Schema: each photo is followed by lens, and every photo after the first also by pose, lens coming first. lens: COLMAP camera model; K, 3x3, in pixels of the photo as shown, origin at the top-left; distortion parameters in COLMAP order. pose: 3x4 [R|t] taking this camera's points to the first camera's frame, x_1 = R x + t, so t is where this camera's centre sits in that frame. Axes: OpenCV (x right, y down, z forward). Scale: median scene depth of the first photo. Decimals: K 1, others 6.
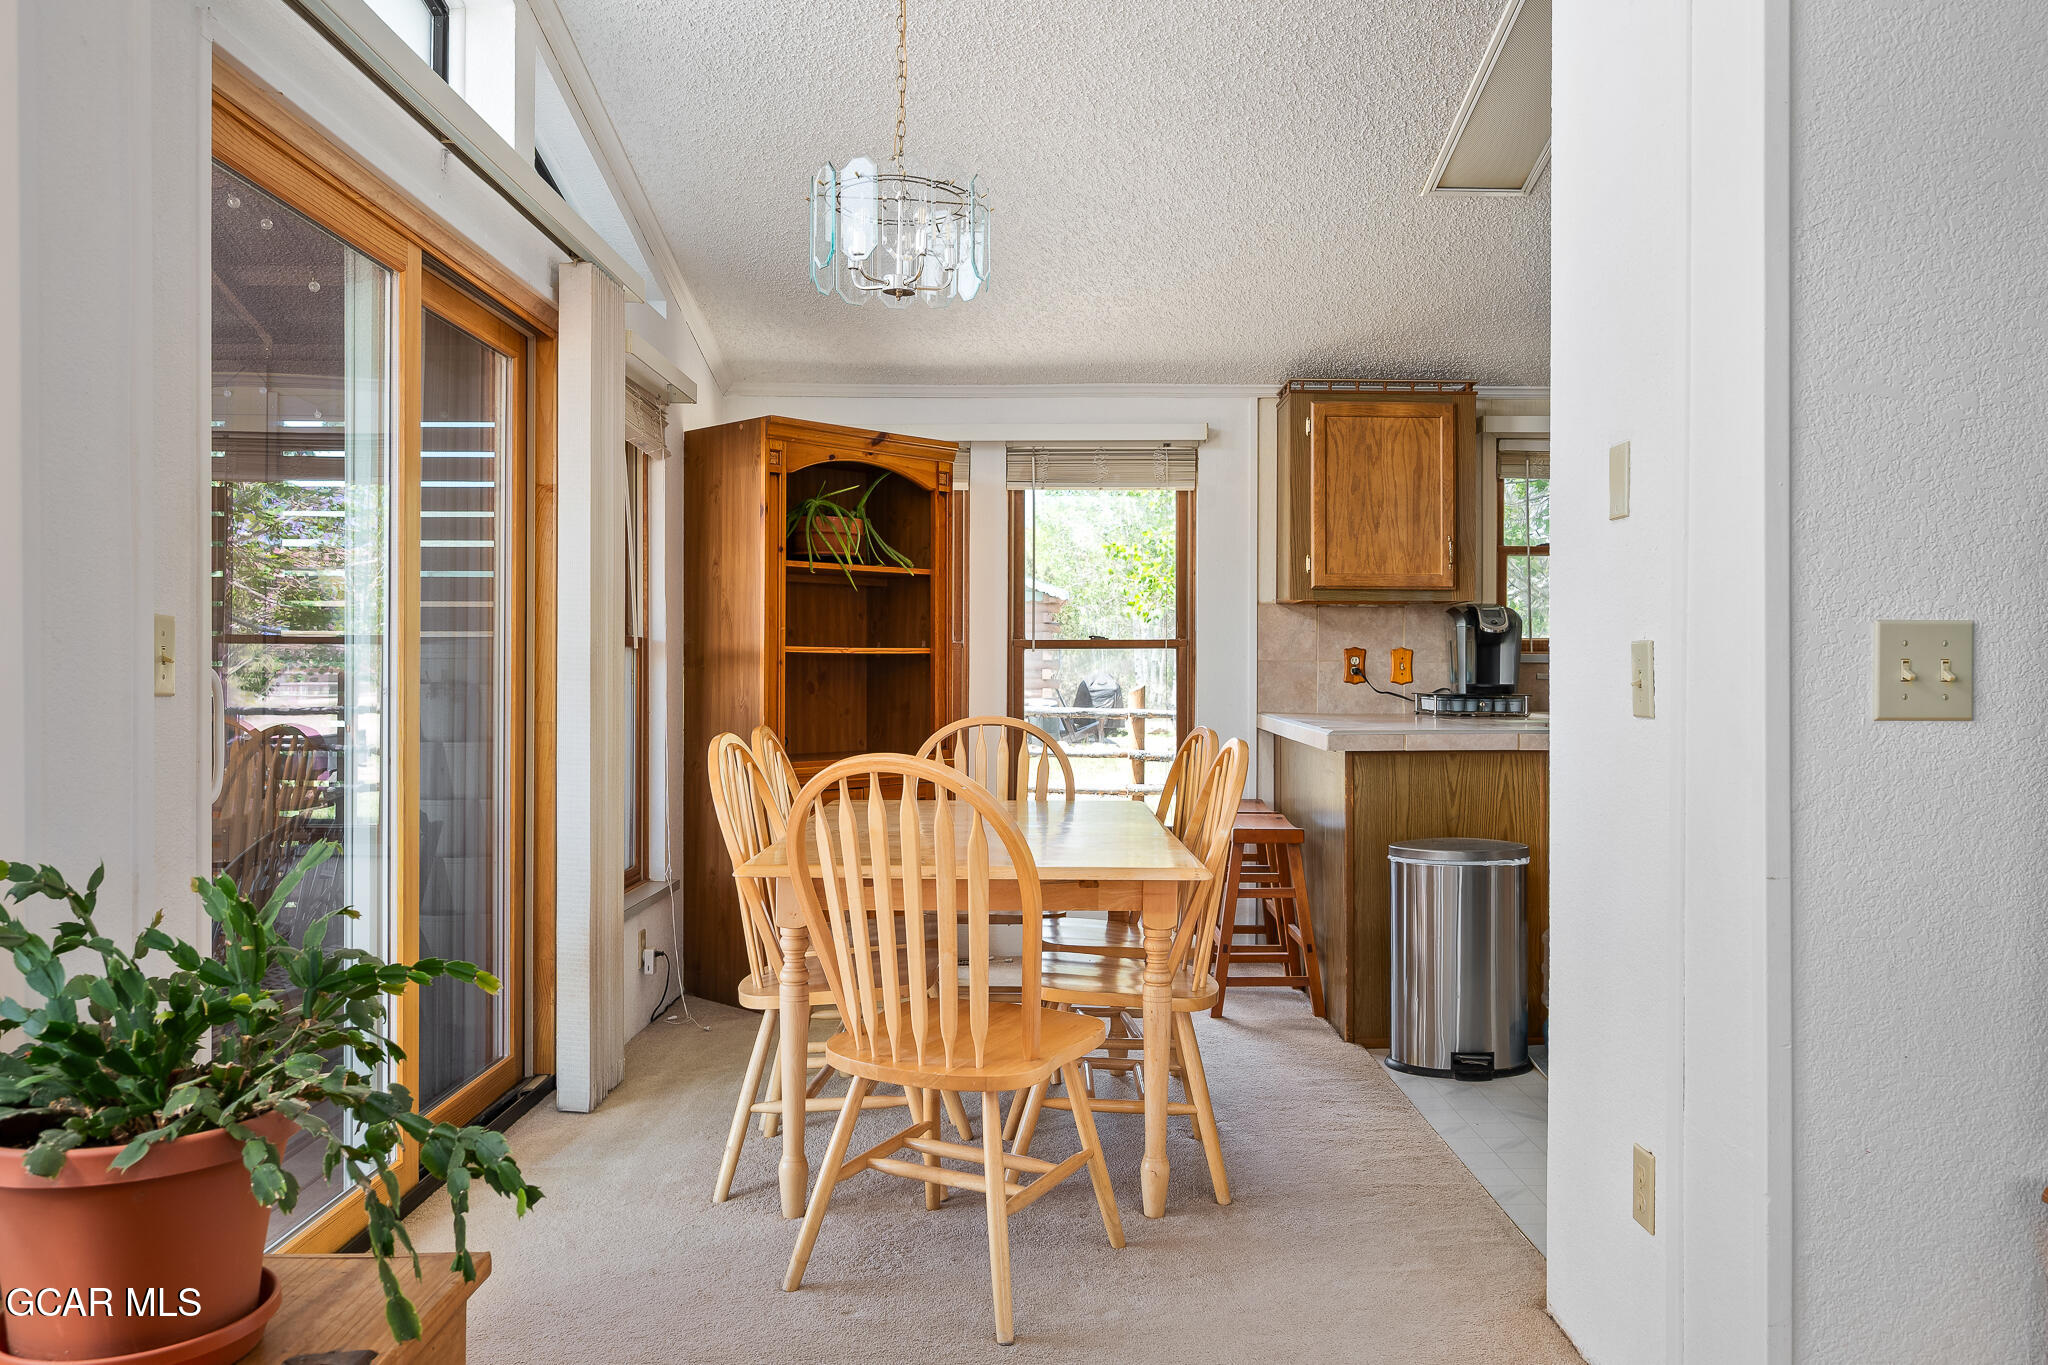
lens RADIAL K [[1503.9, 0, 1066.8], [0, 1503.9, 680.6], [0, 0, 1]] dist [0.000466, 0.000002]
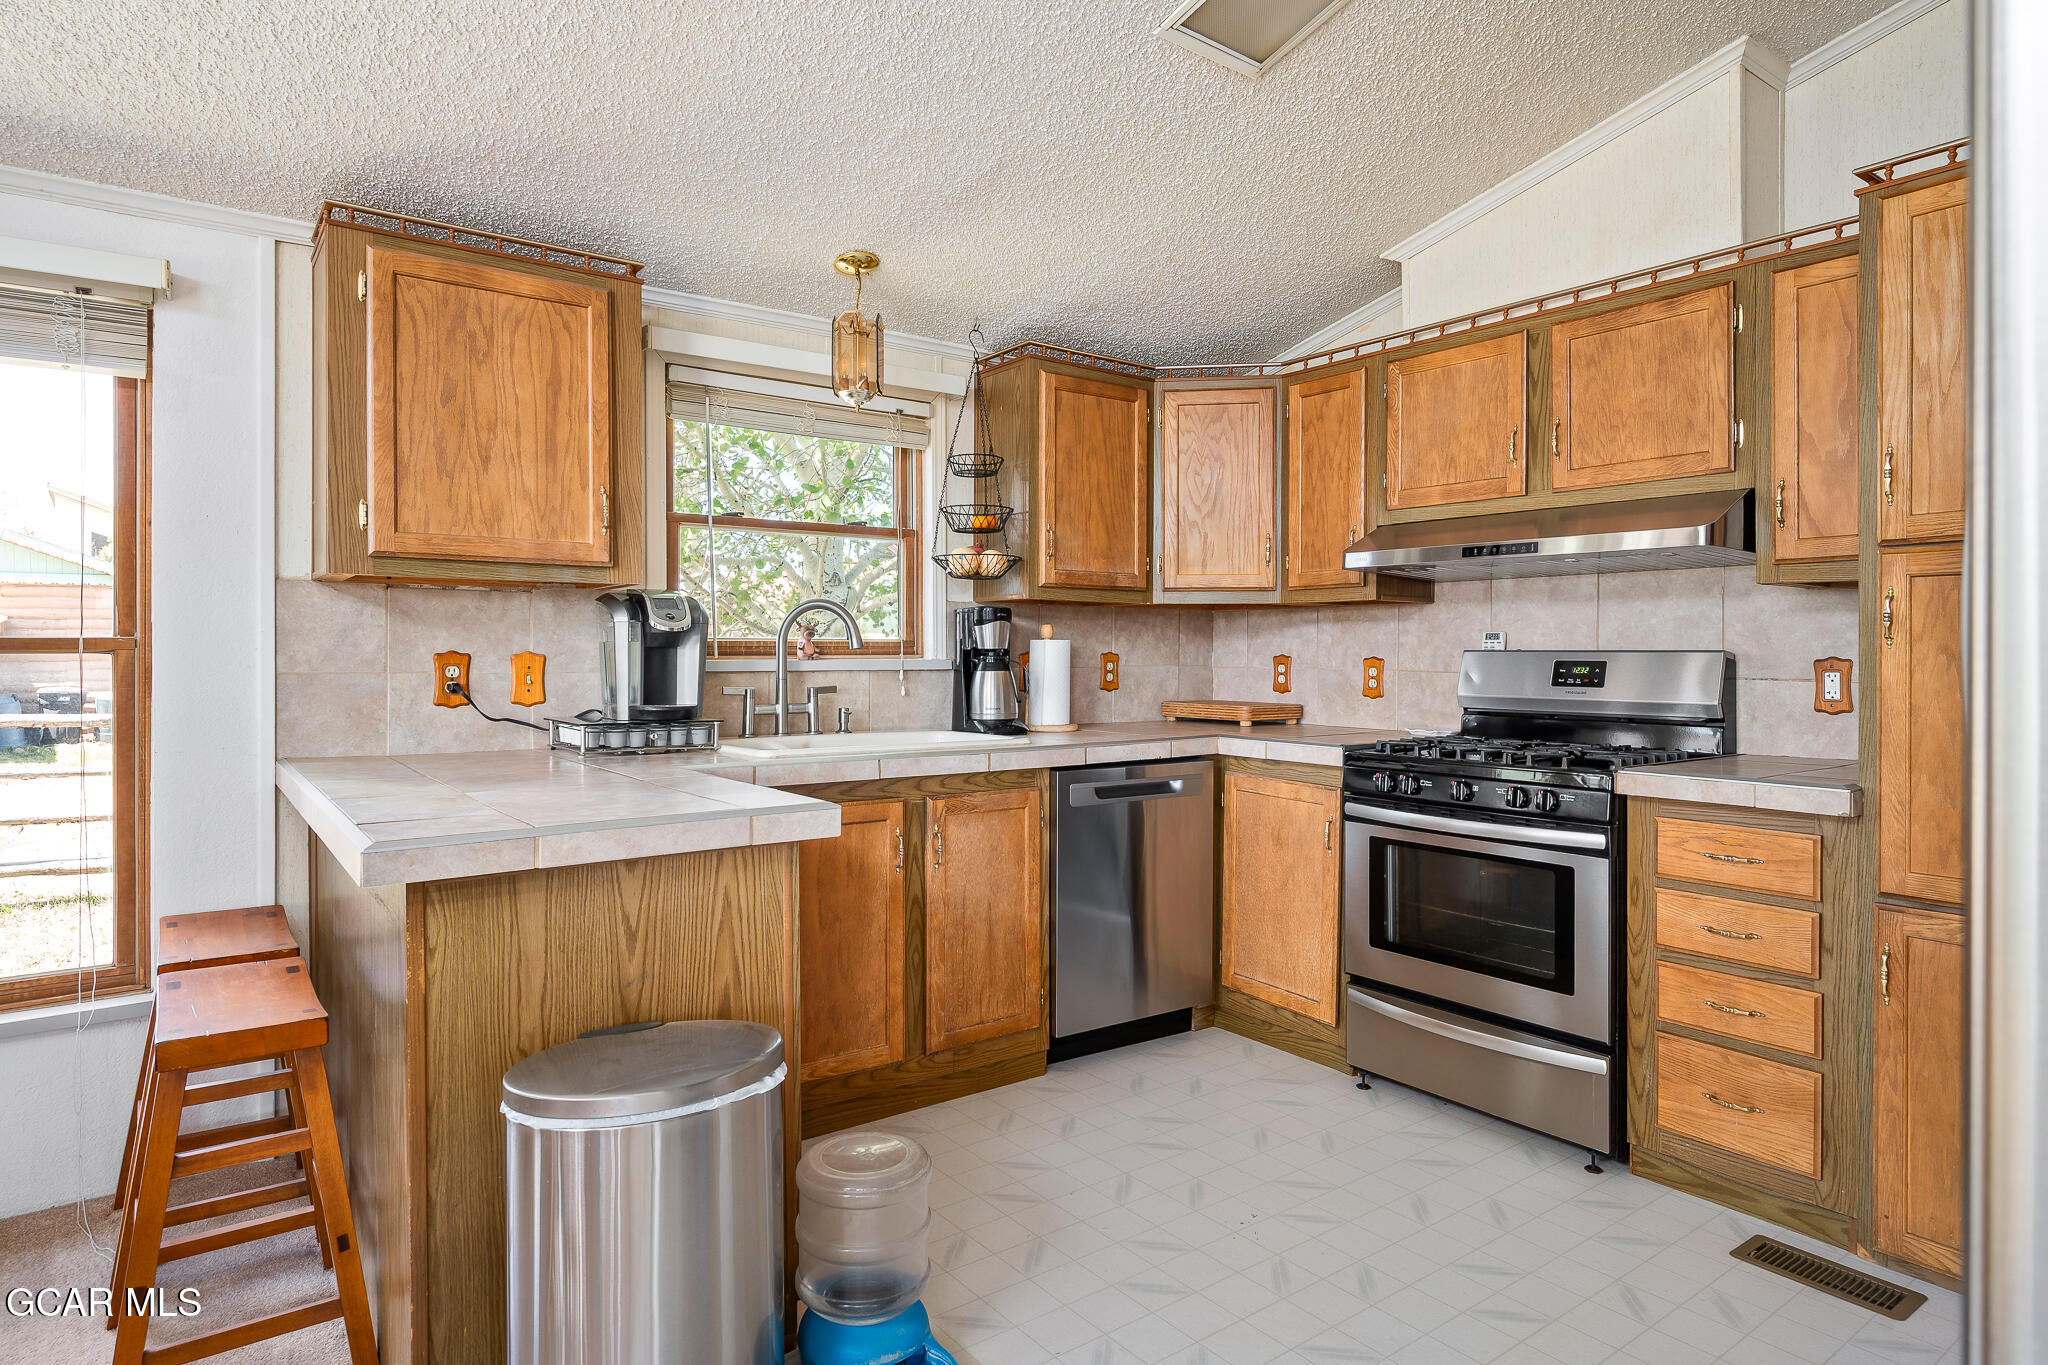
lens RADIAL K [[1172.1, 0, 1024.4], [0, 1172.1, 654.0], [0, 0, 1]] dist [-0.002692, -0.000497]
pose [[0.813390, -0.003377, 0.581708, 0.103342], [0.005530, 0.999983, -0.001927, -0.019493], [-0.581692, 0.004784, 0.813395, 0.466850]]
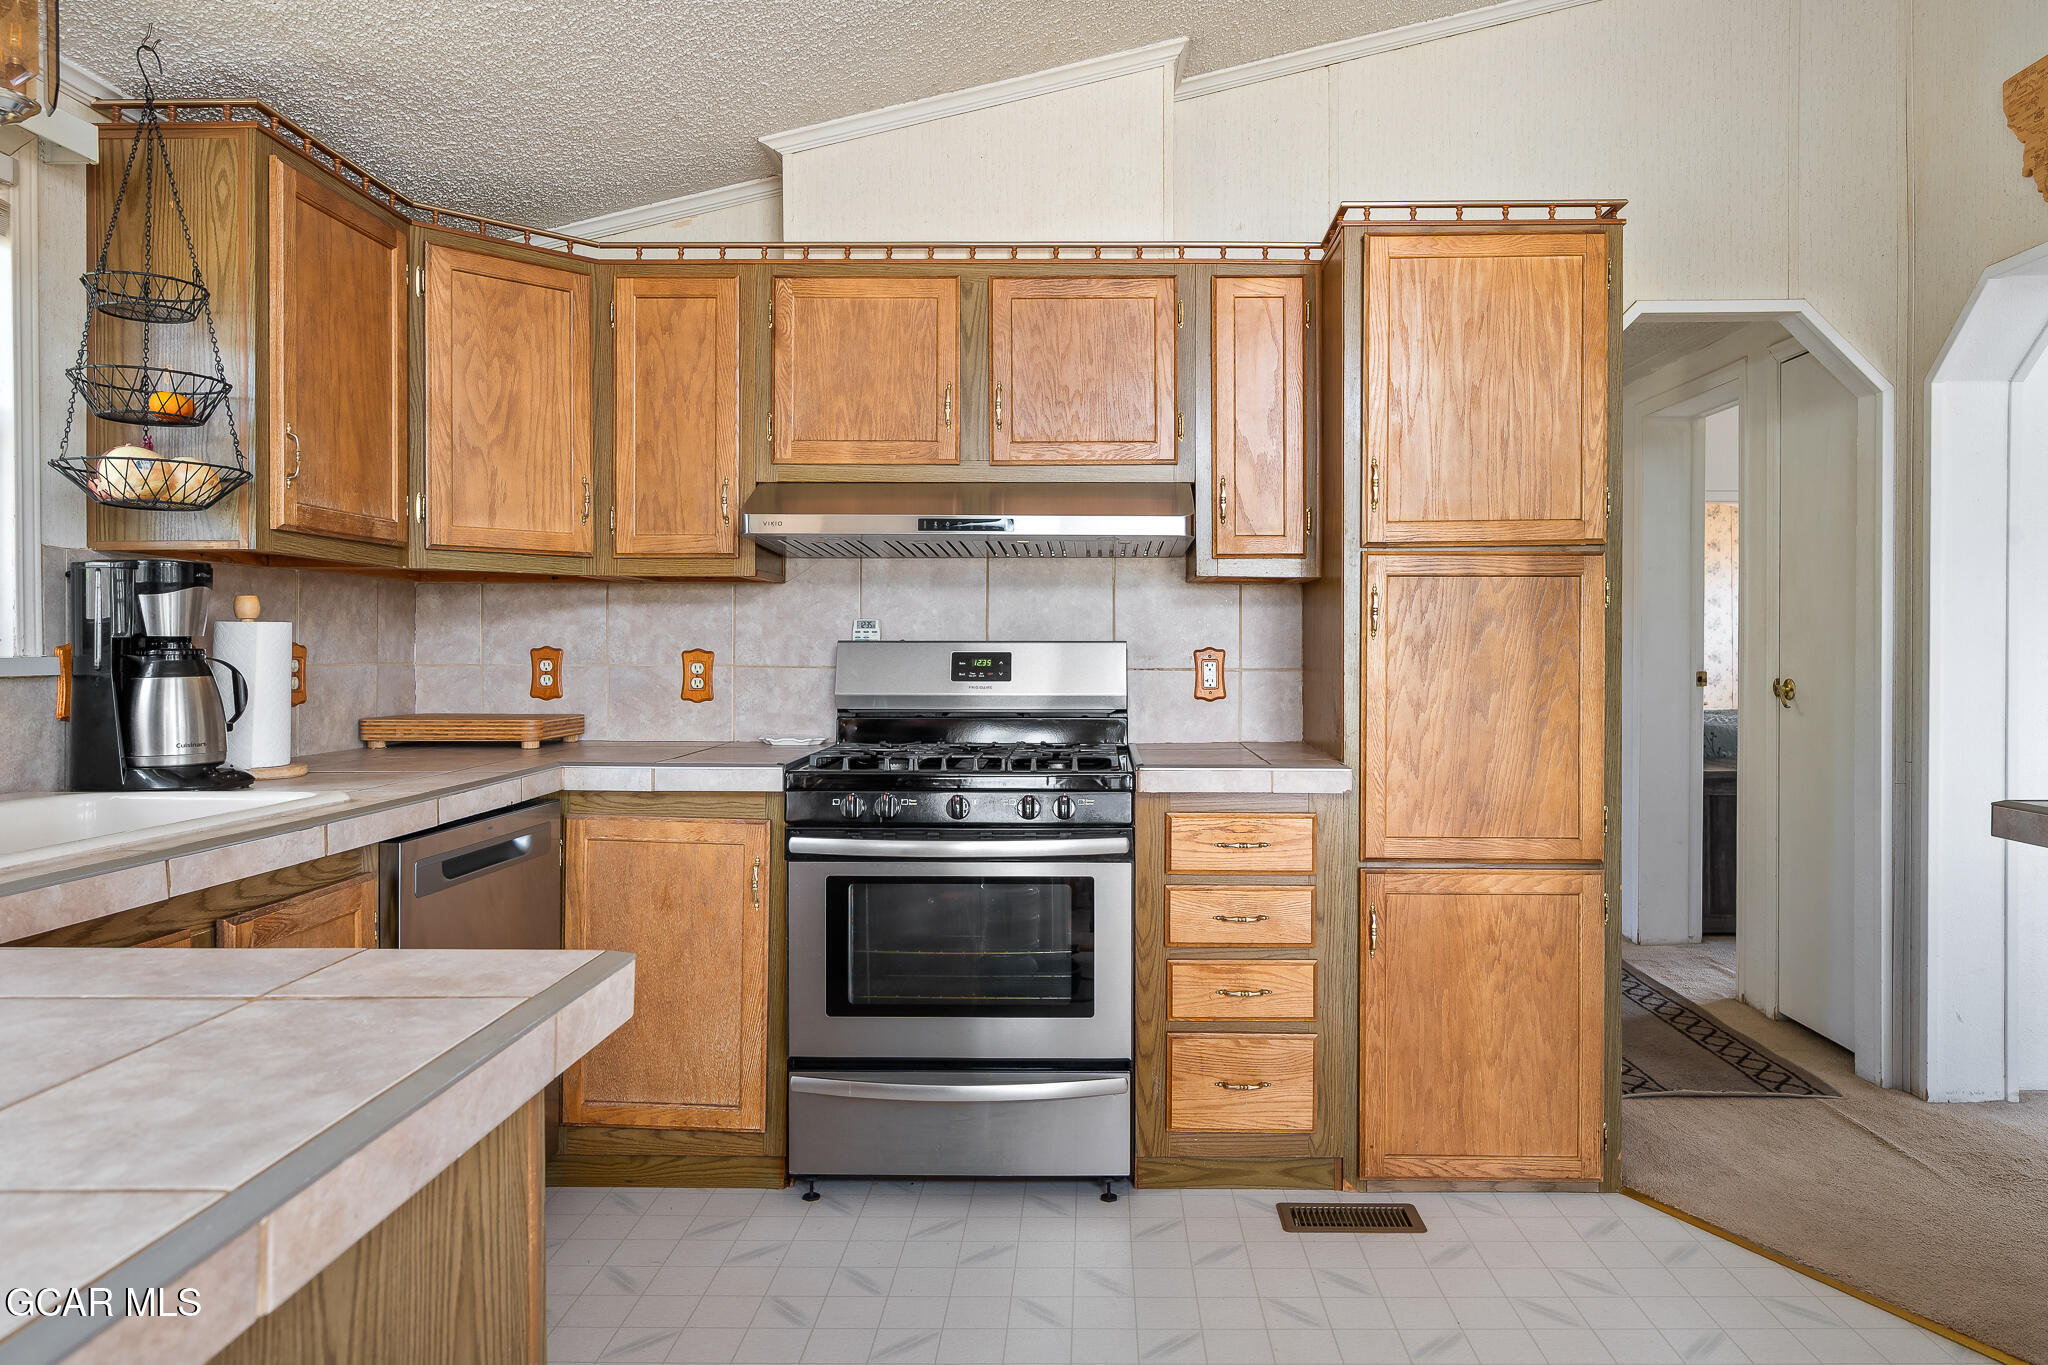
lens RADIAL K [[1318.2, 0, 1096.3], [0, 1318.2, 653.4], [0, 0, 1]] dist [-0.001789, -0.000612]
pose [[0.021490, -0.009562, 0.999723, 0.068814], [0.006403, 0.999935, 0.009426, -0.020599], [-0.999749, 0.006199, 0.021550, 0.724983]]
